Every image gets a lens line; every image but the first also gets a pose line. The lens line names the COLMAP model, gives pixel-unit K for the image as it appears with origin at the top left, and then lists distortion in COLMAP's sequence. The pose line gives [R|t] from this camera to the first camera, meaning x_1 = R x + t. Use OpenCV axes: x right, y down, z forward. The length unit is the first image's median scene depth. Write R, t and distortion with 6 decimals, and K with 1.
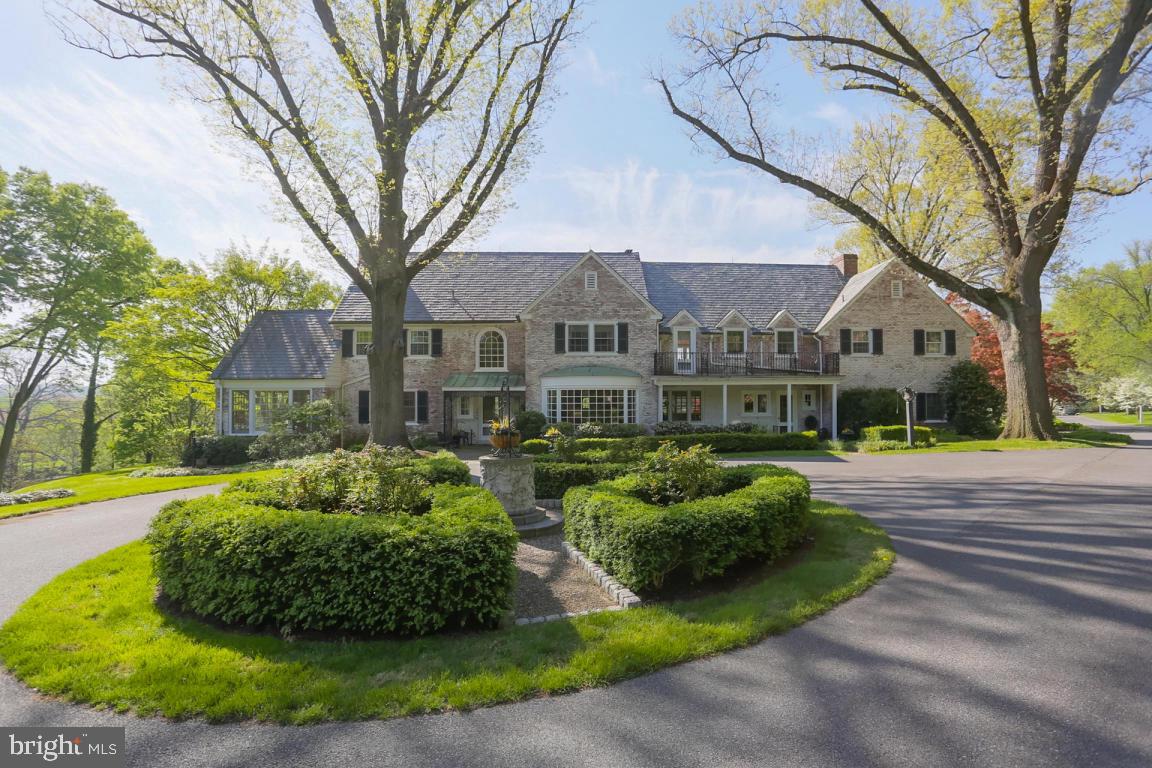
lens RADIAL K [[556.3, 0, 576.0], [0, 556.3, 384.0], [0, 0, 1]] dist [-0.050884, 0.017980]
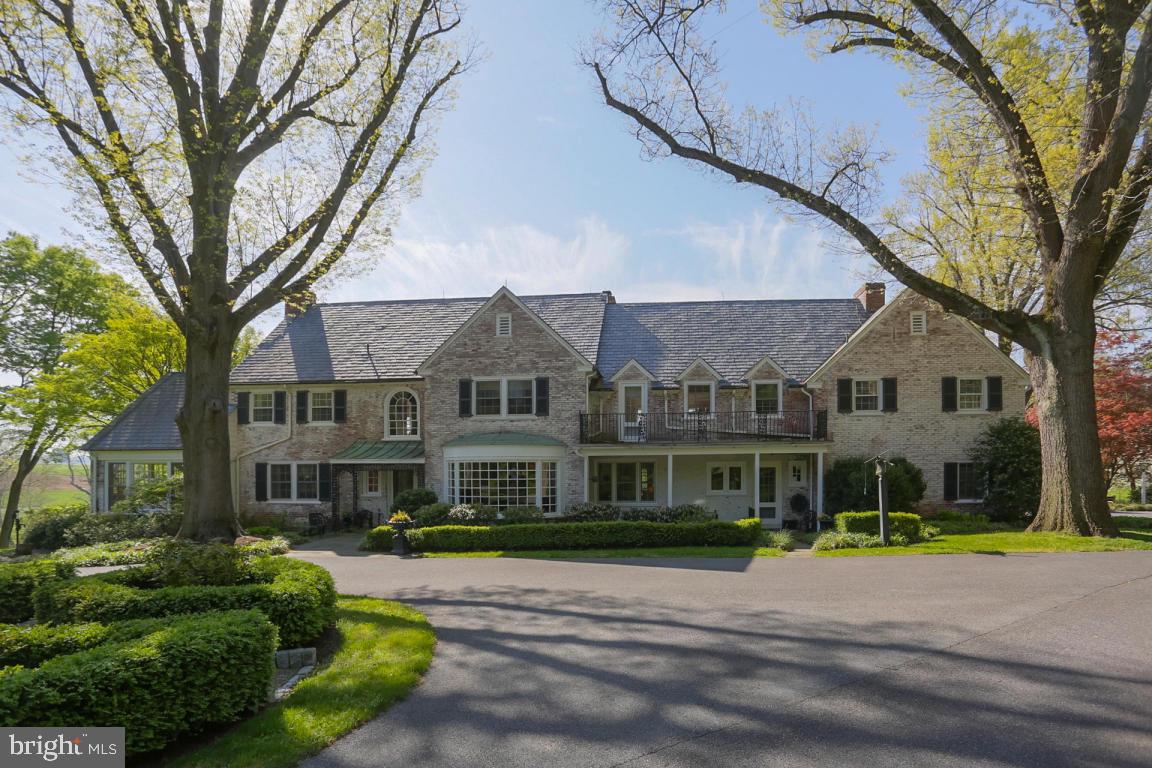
lens RADIAL K [[580.6, 0, 618.8], [0, 580.6, 461.8], [0, 0, 1]] dist [-0.019192, -0.000372]
pose [[0.993369, -0.005210, -0.114850, 0.287642], [0.007019, 0.999858, 0.015352, -0.001140], [0.114754, -0.016057, 0.993264, 0.187834]]
